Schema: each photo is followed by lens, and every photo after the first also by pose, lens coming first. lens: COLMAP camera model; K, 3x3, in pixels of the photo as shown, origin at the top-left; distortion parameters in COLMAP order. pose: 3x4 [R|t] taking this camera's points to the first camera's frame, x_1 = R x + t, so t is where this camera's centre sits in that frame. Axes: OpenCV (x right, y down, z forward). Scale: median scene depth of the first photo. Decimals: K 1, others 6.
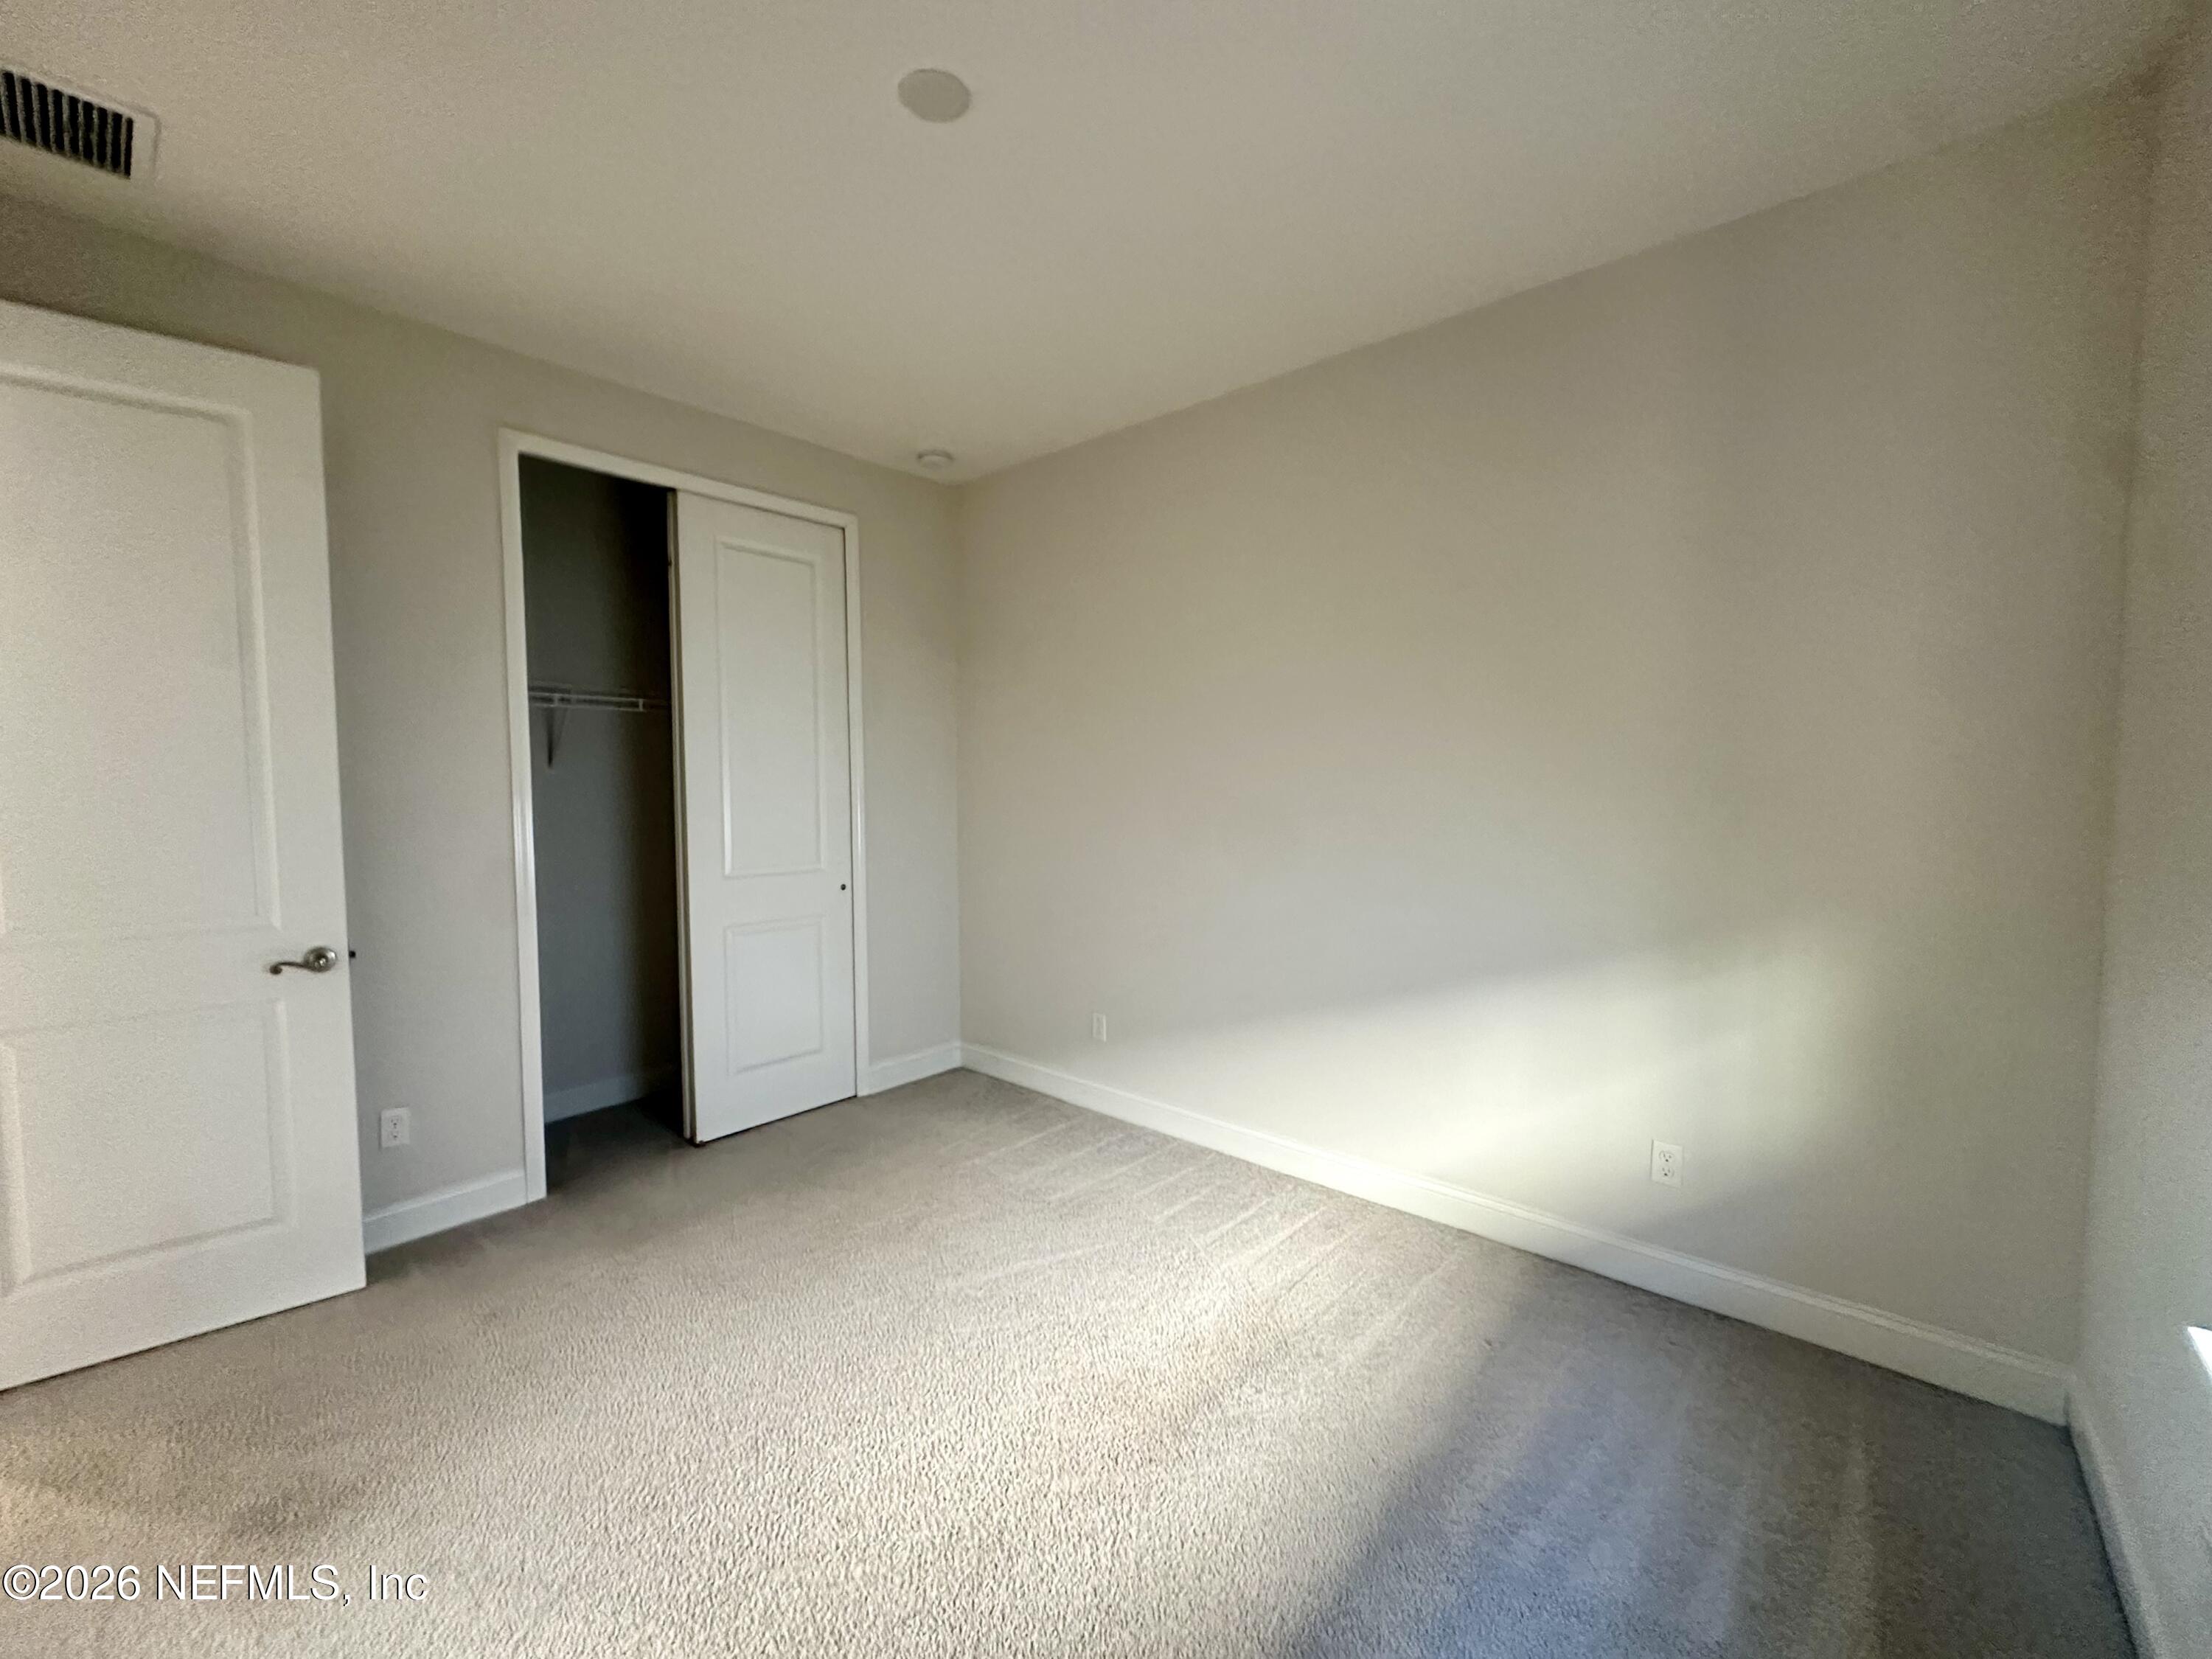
lens RADIAL K [[885.1, 0, 1107.8], [0, 885.1, 823.7], [0, 0, 1]] dist [0.004521, 0.000519]
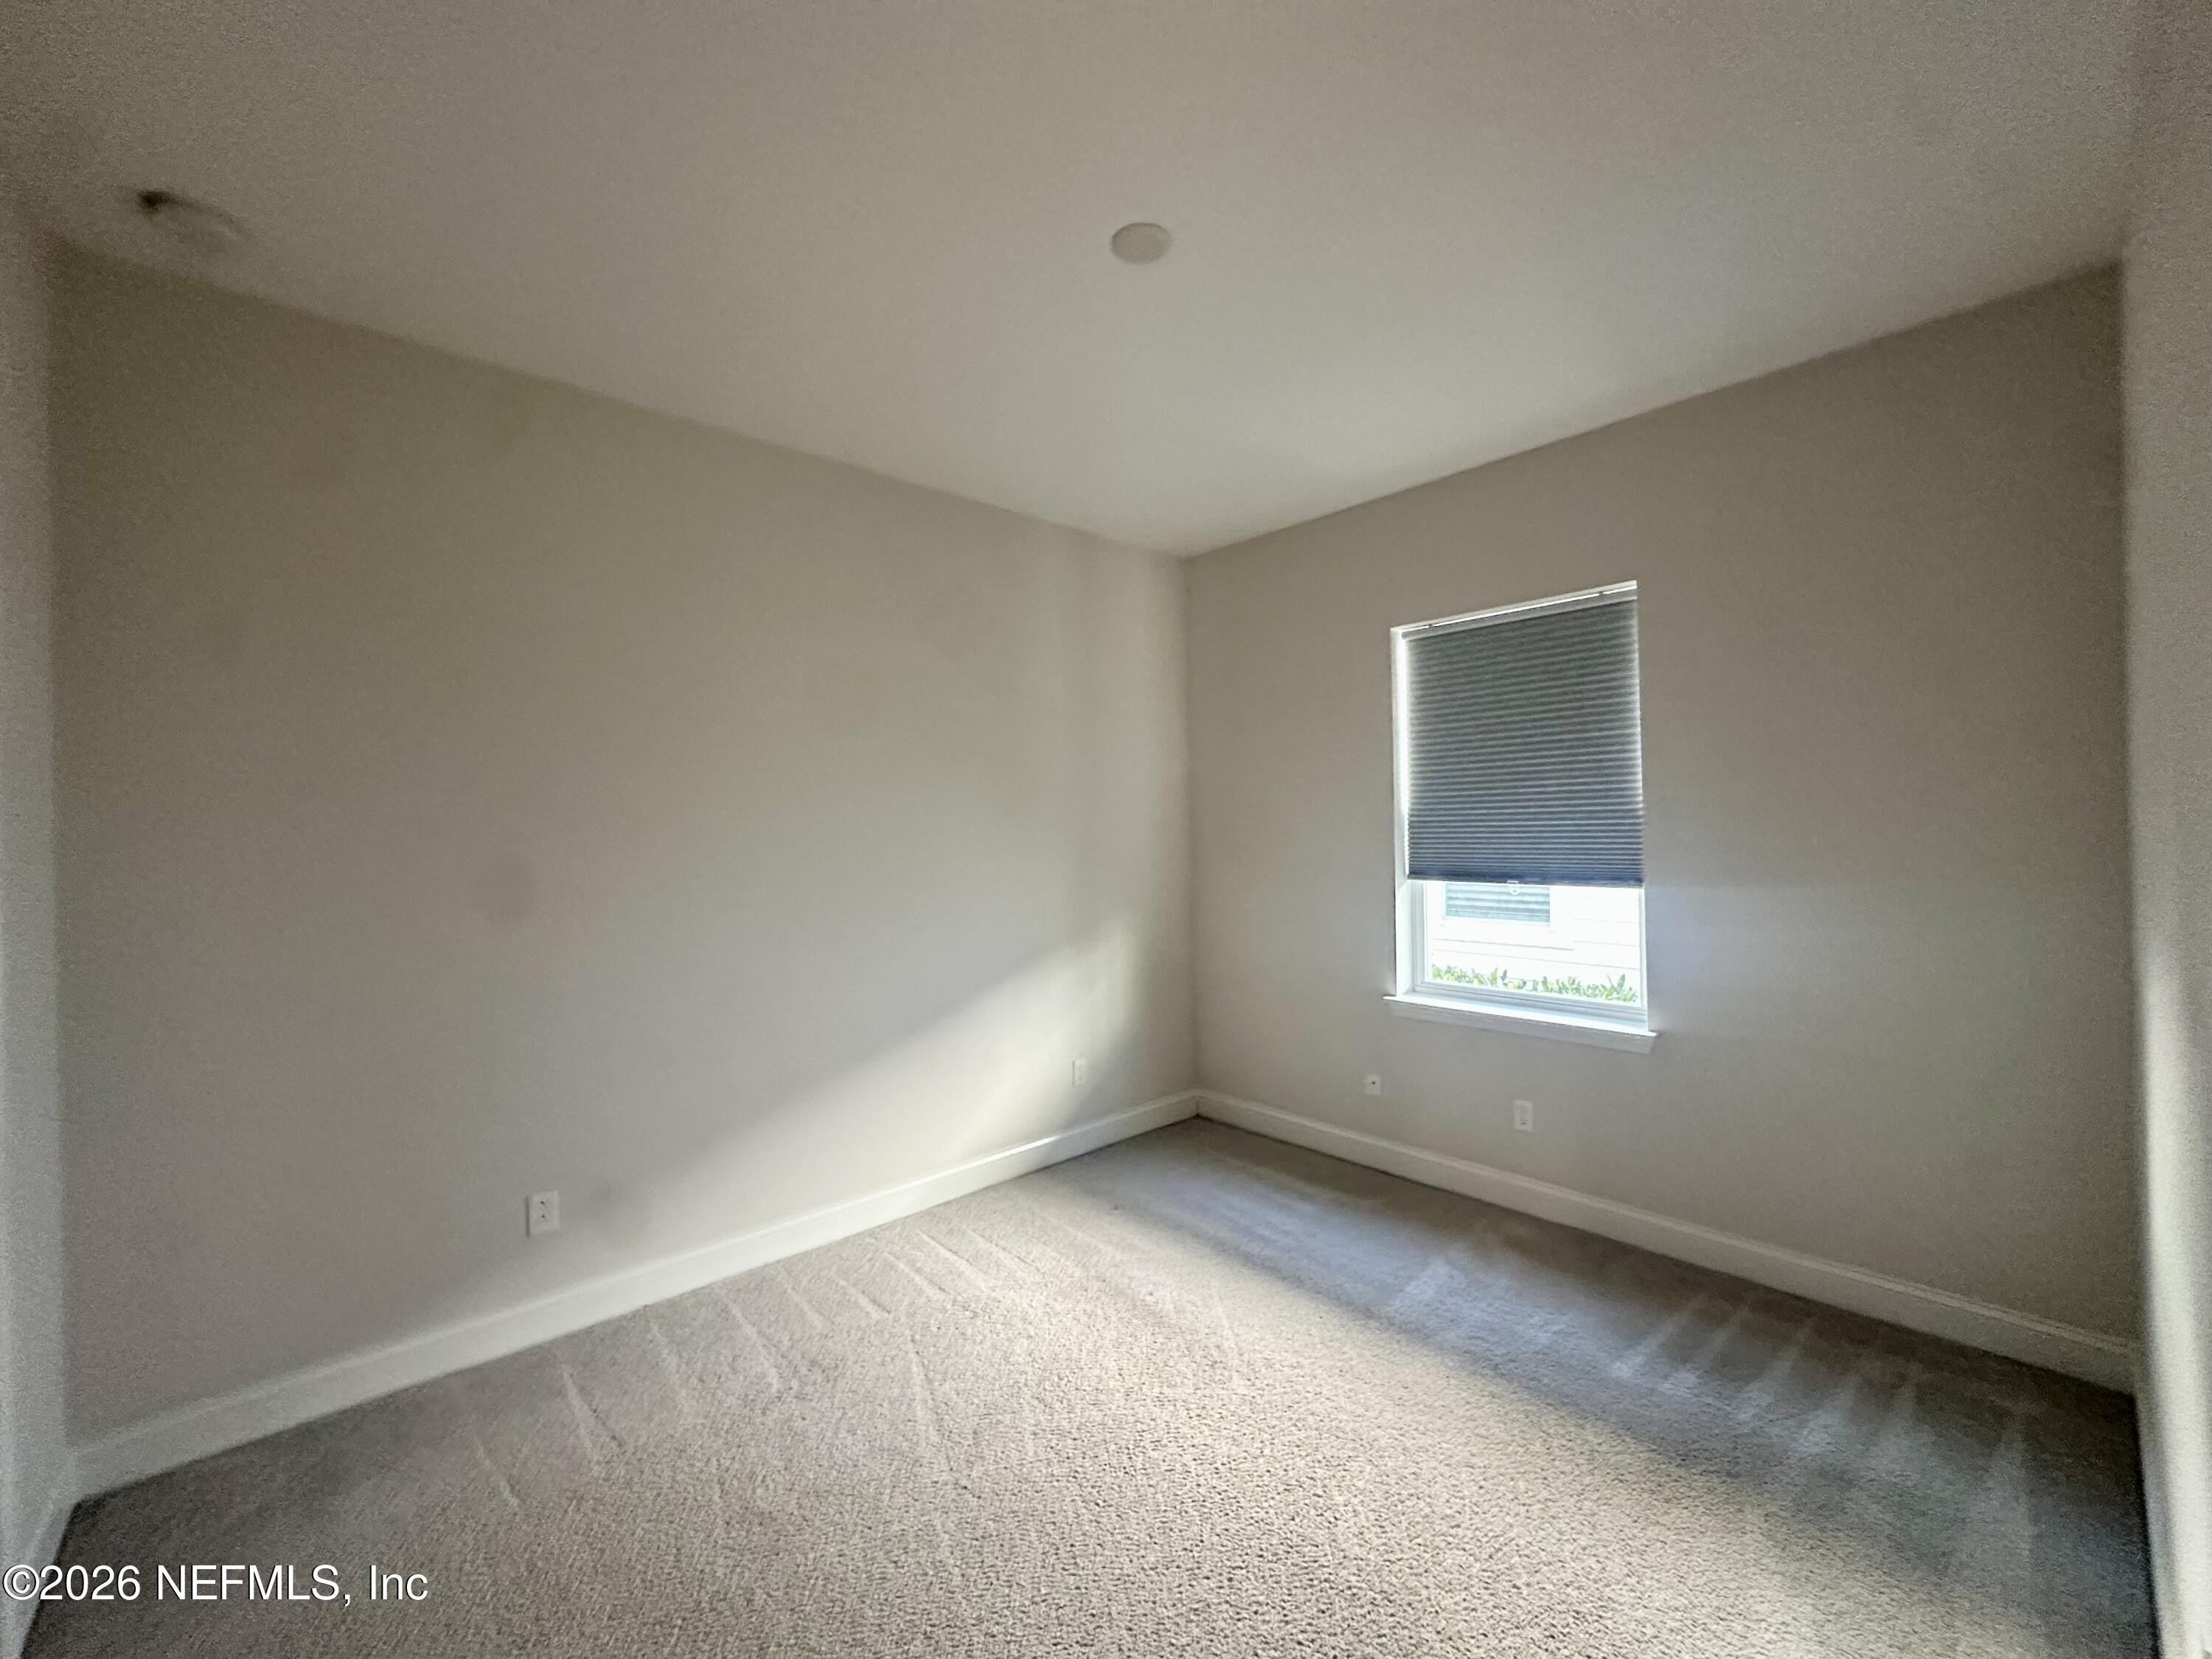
lens RADIAL K [[885.1, 0, 1108.1], [0, 885.1, 831.9], [0, 0, 1]] dist [0.004521, 0.000519]
pose [[0.113143, -0.000879, 0.993578, -0.978170], [0.066487, 0.997765, -0.006689, -0.048005], [-0.991352, 0.066817, 0.112948, 0.716400]]
